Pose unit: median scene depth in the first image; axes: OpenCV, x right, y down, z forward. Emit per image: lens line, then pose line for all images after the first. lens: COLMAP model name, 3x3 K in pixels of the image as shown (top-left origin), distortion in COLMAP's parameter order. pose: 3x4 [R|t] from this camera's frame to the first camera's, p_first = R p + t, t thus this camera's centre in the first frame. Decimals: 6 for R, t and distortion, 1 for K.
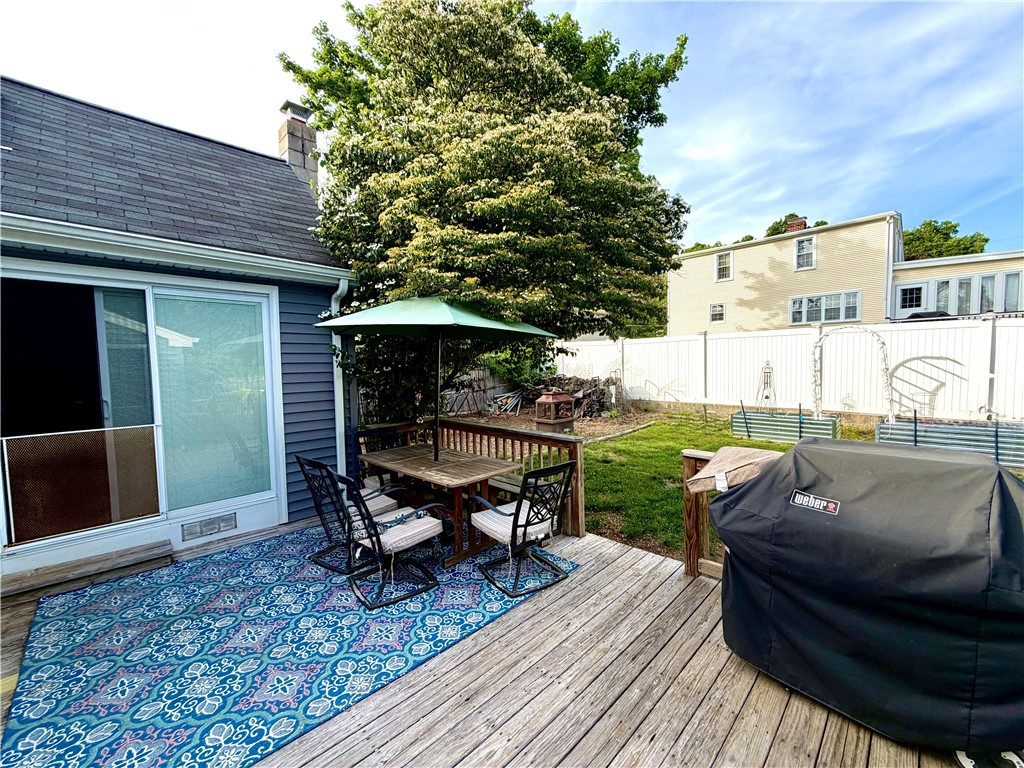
lens RADIAL K [[410.2, 0, 510.4], [0, 410.2, 386.7], [0, 0, 1]] dist [0.000728, -0.000129]
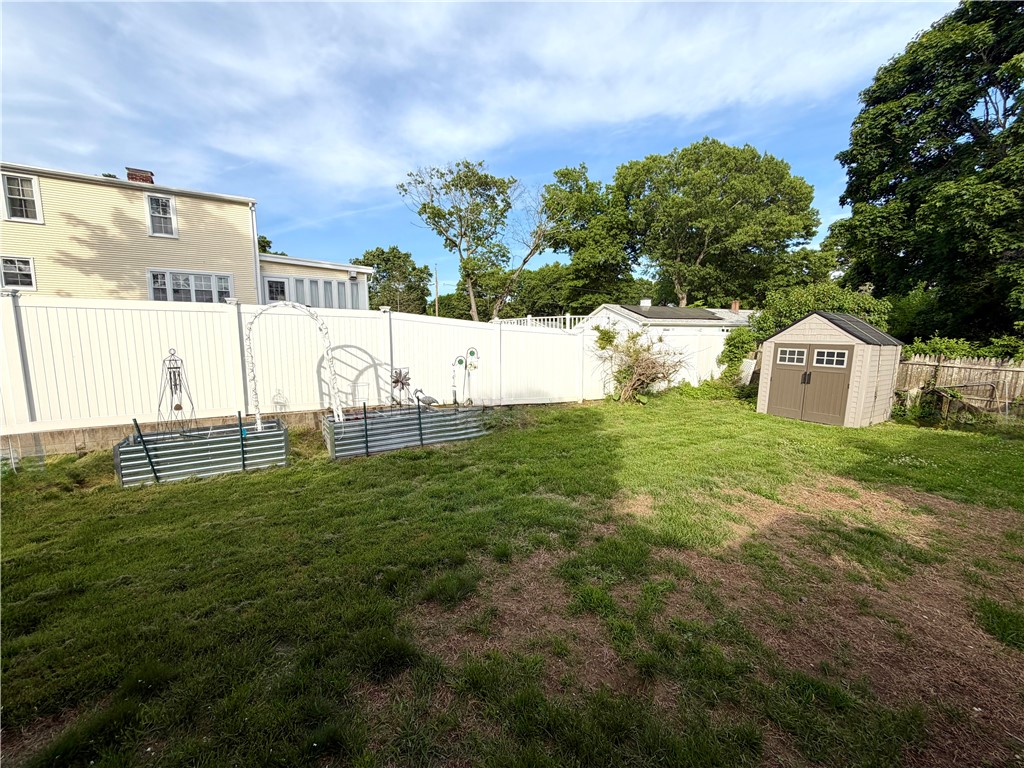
lens RADIAL K [[410.2, 0, 510.6], [0, 410.2, 384.5], [0, 0, 1]] dist [0.000728, -0.000129]
pose [[0.220315, -0.073462, 0.972658, 0.064347], [0.056857, 0.996432, 0.062379, -0.007977], [-0.973770, 0.041560, 0.223706, 0.174181]]
